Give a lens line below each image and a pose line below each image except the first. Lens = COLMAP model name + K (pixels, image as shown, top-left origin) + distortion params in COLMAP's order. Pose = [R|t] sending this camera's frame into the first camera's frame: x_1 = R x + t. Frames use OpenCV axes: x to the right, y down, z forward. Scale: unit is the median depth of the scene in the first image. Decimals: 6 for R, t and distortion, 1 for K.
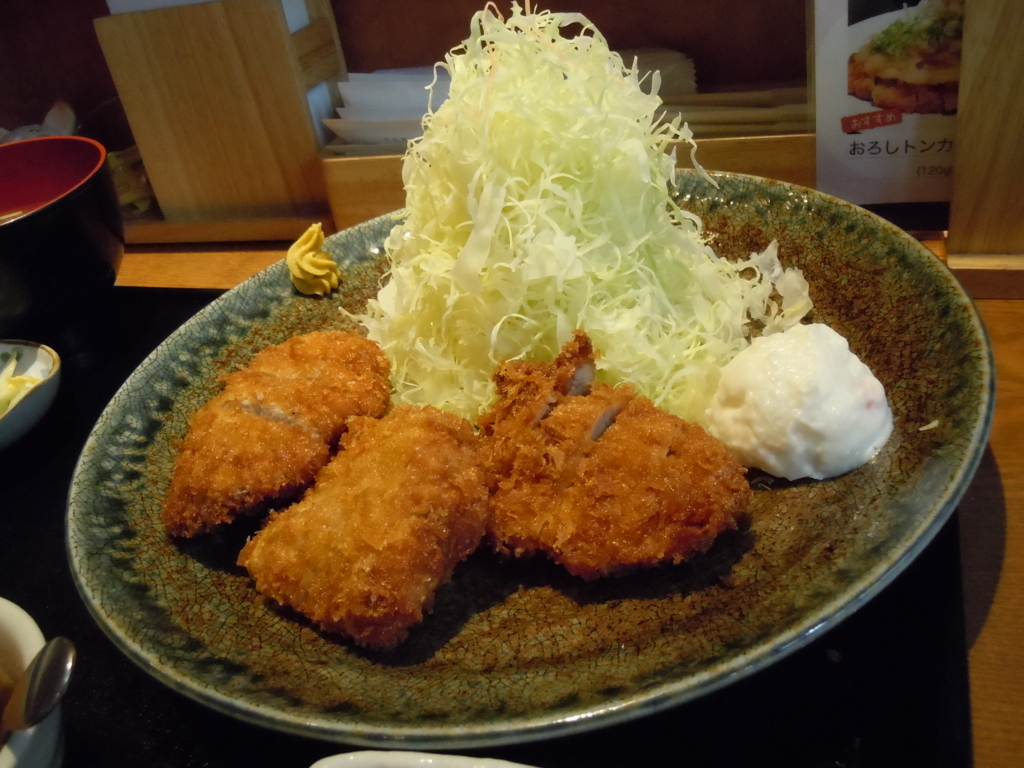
lens RADIAL K [[985.3, 0, 512.0], [0, 985.3, 384.0], [0, 0, 1]] dist [-0.005110, -0.075335]
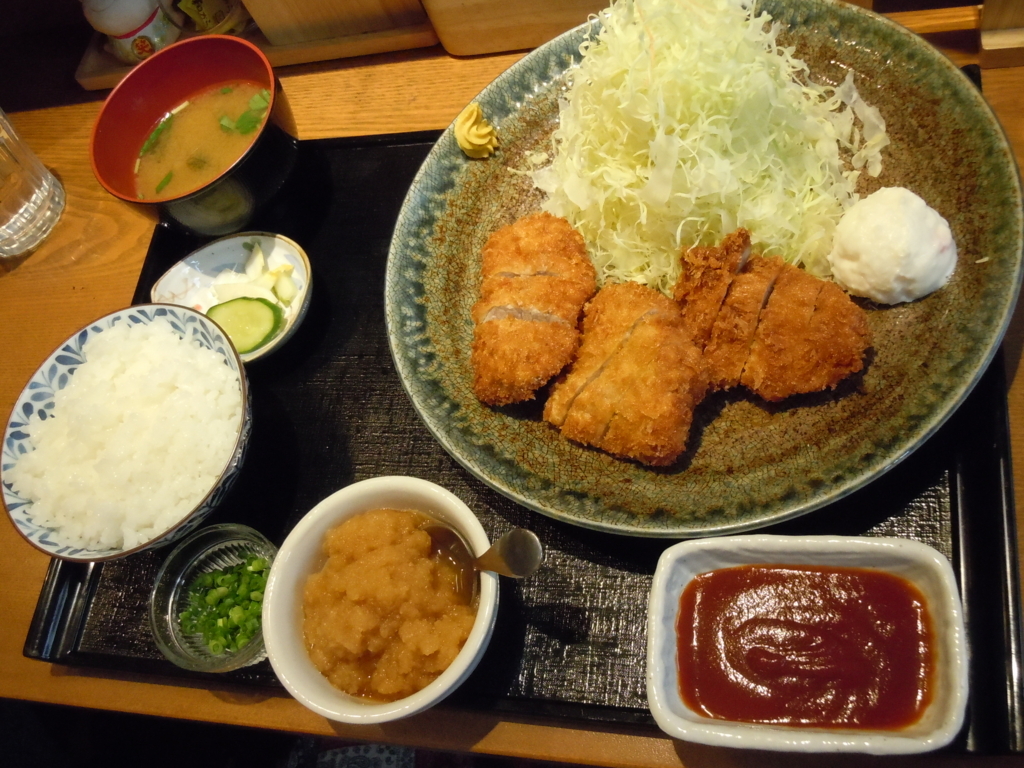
lens RADIAL K [[985.3, 0, 512.0], [0, 985.3, 384.0], [0, 0, 1]] dist [-0.005110, -0.075335]
pose [[0.979415, -0.199636, -0.029878, -0.260056], [0.191166, 0.869782, 0.454901, -0.572165], [-0.064827, -0.451248, 0.890041, -0.359219]]
